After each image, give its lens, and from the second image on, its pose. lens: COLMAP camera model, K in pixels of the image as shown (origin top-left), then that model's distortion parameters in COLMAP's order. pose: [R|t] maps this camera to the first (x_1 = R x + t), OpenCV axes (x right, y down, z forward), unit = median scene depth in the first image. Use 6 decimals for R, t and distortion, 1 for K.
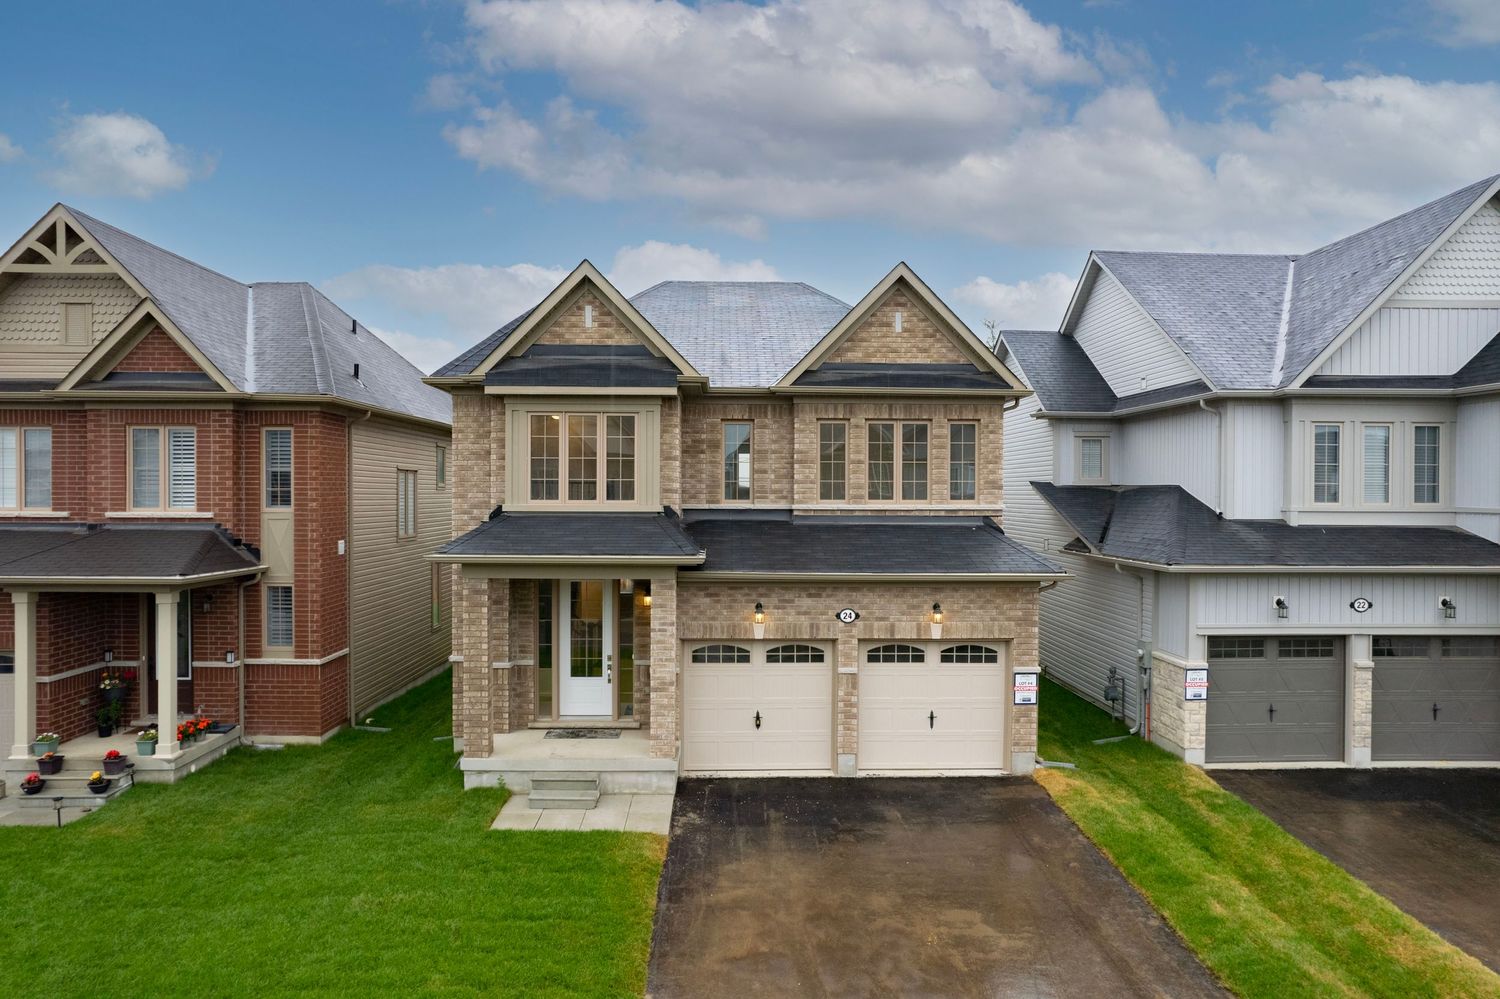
lens RADIAL K [[966.3, 0, 750.0], [0, 966.3, 499.5], [0, 0, 1]] dist [-0.076815, 0.064968]
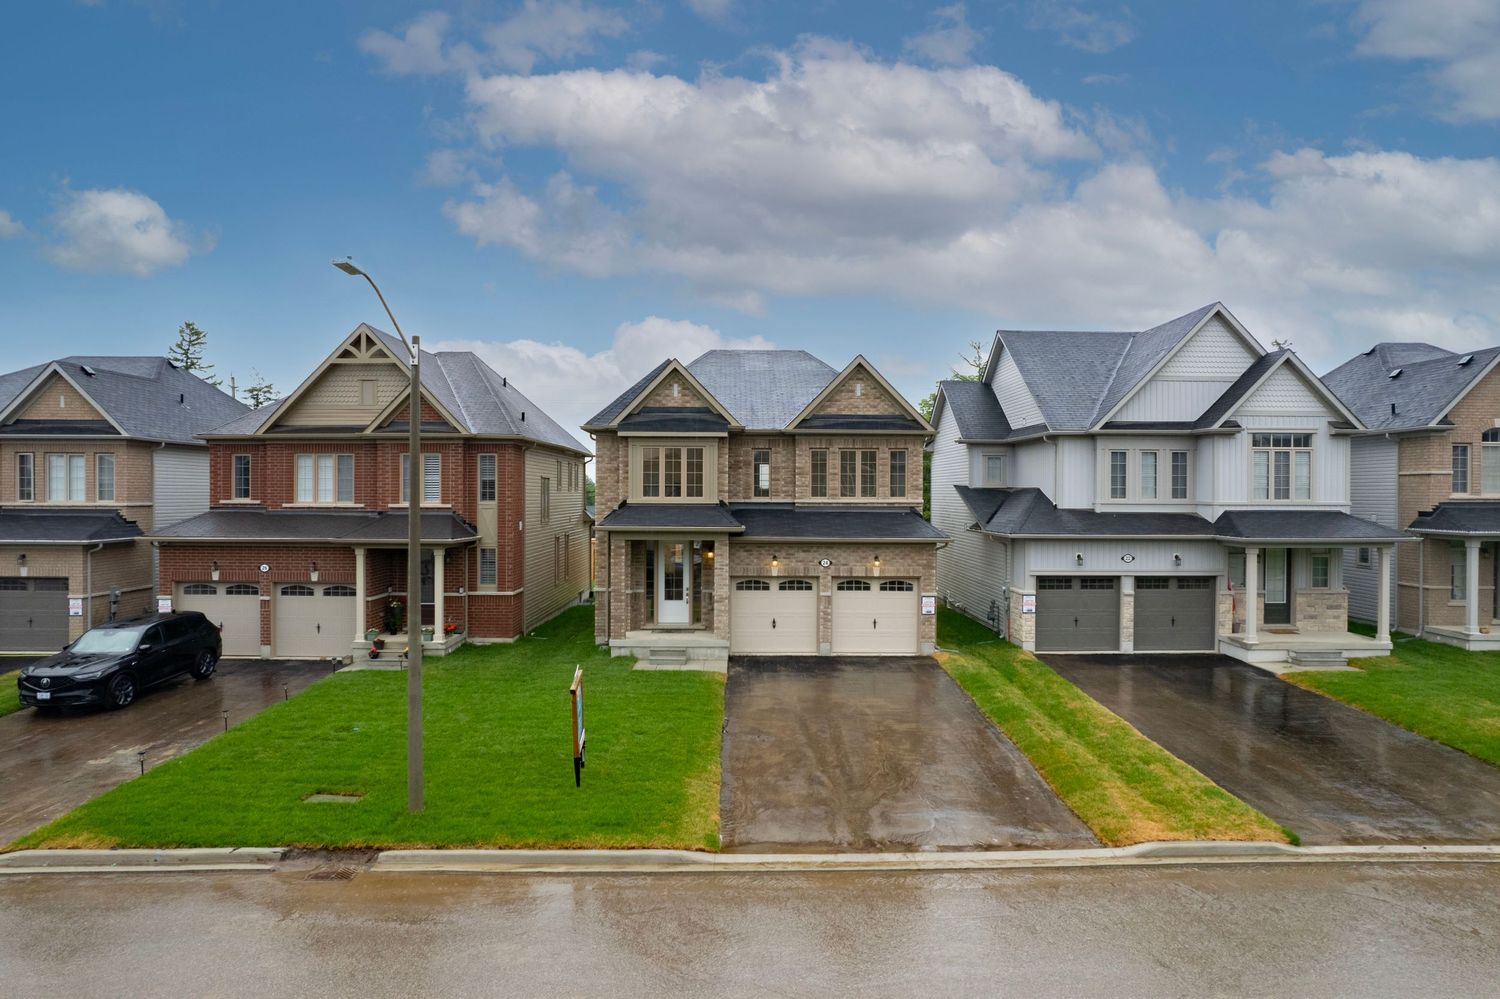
lens RADIAL K [[963.4, 0, 750.0], [0, 963.4, 499.5], [0, 0, 1]] dist [-0.081228, 0.076194]
pose [[0.999883, -0.000380, -0.015288, -0.008560], [0.000369, 1.000000, -0.000746, 0.006771], [0.015288, 0.000741, 0.999883, -0.723356]]
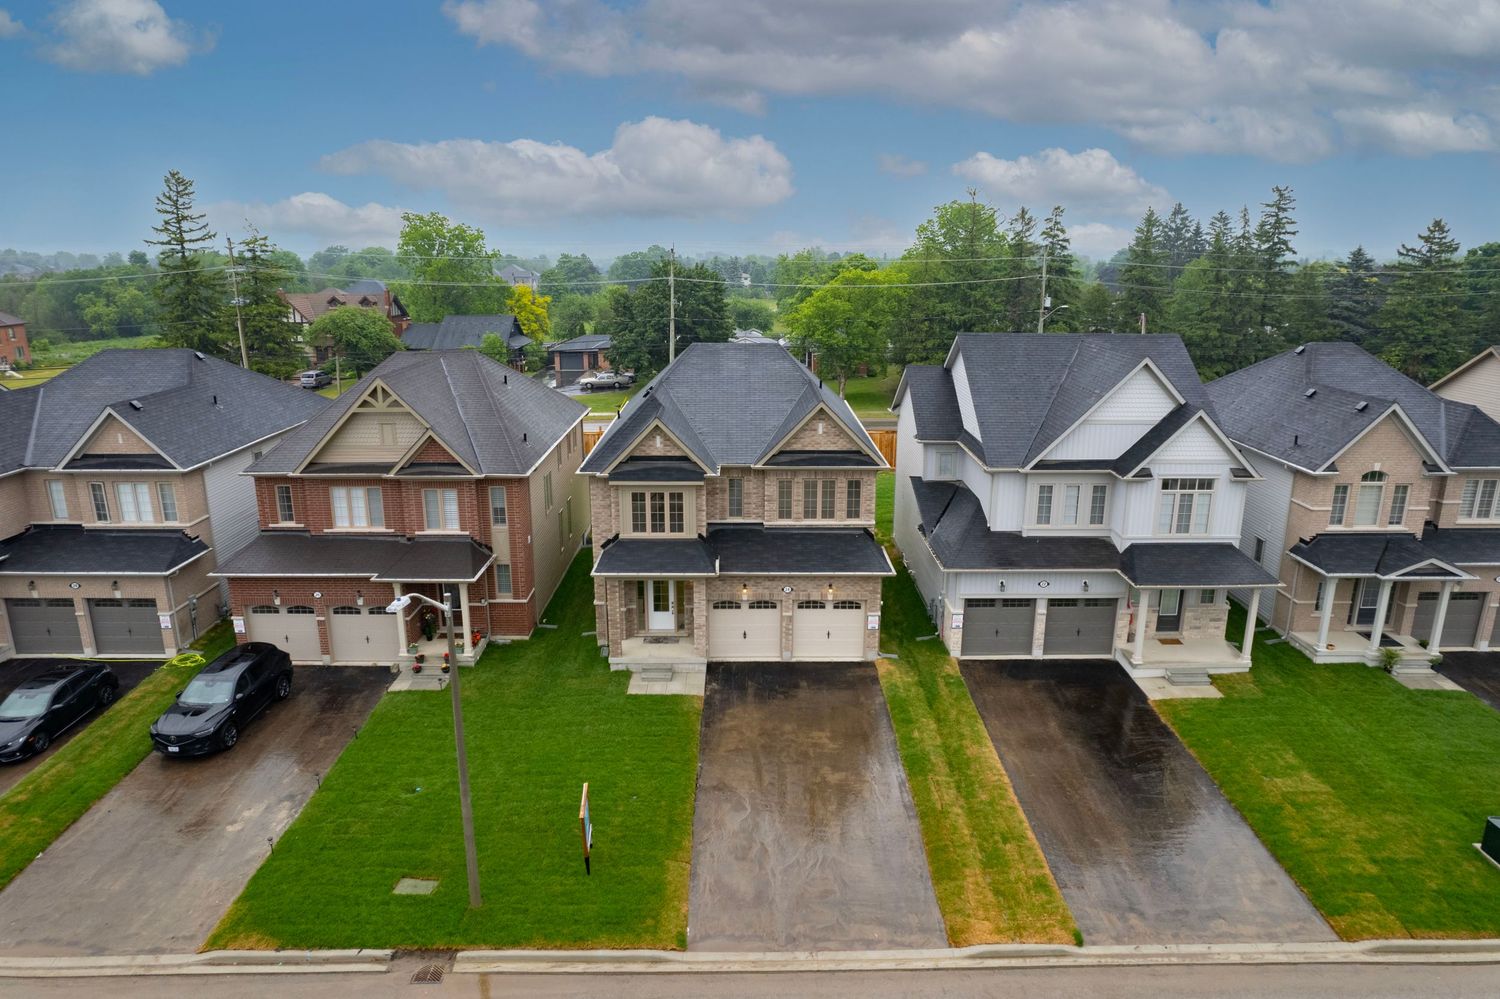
lens RADIAL K [[966.3, 0, 750.0], [0, 966.3, 499.5], [0, 0, 1]] dist [-0.076815, 0.064968]
pose [[0.999802, 0.002146, -0.019769, 0.059239], [0.002906, 0.967718, 0.252019, -0.574404], [0.019671, -0.252027, 0.967520, -0.938817]]
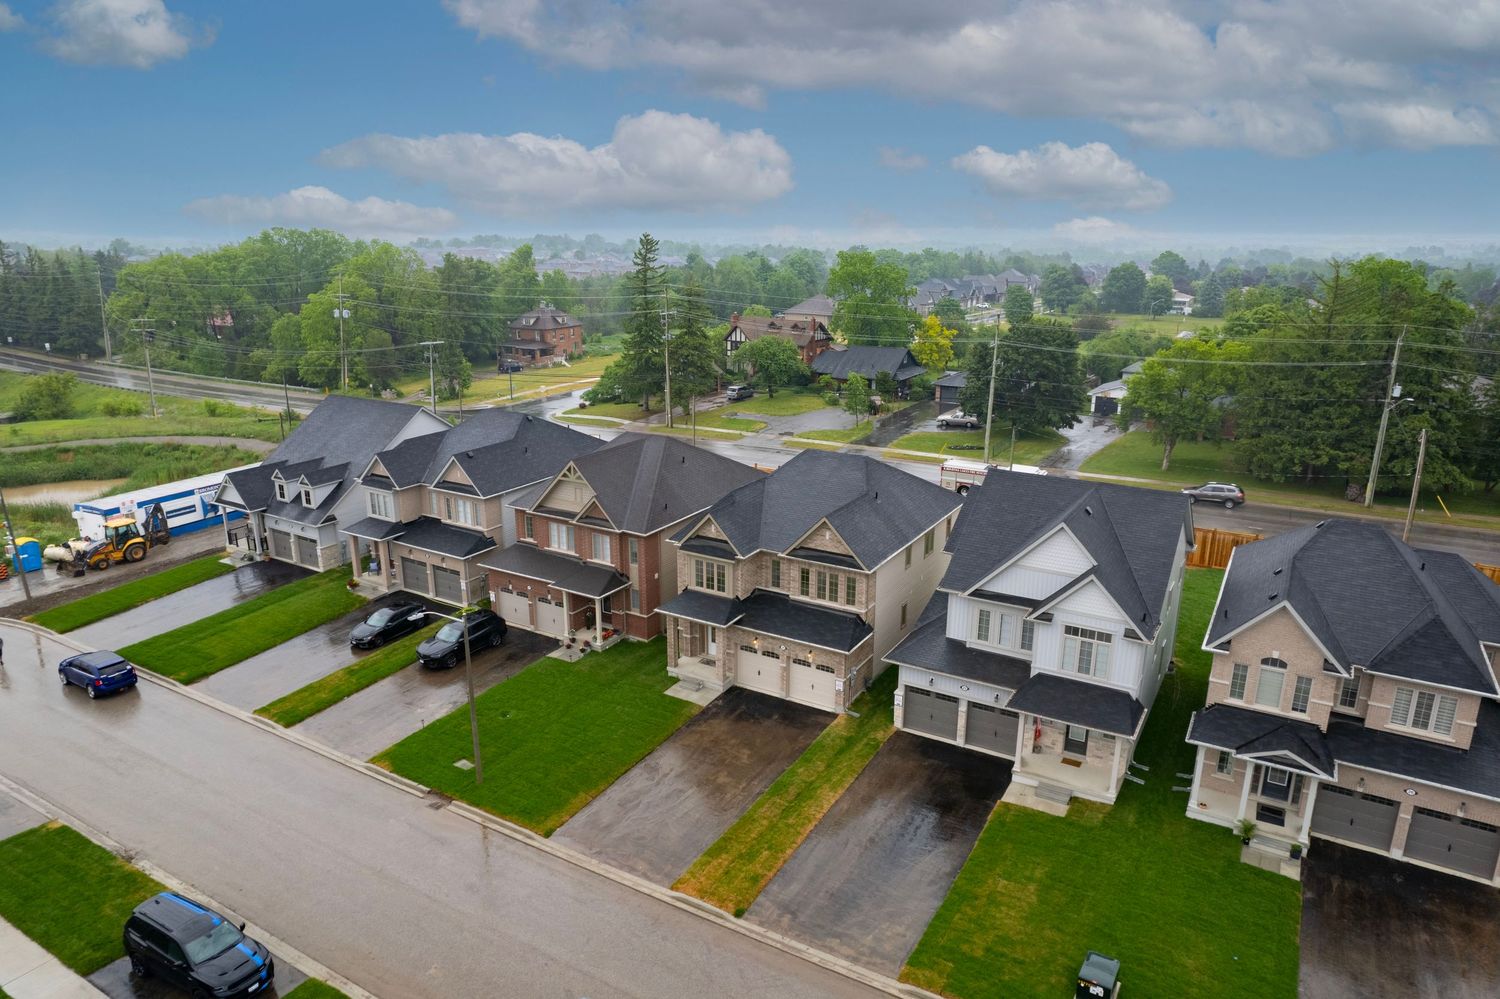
lens RADIAL K [[963.4, 0, 750.0], [0, 963.4, 499.5], [0, 0, 1]] dist [-0.081228, 0.076194]
pose [[0.843531, 0.142497, -0.517833, 1.398288], [0.000529, 0.963940, 0.266119, -1.037444], [0.537081, -0.224754, 0.813037, -1.249917]]
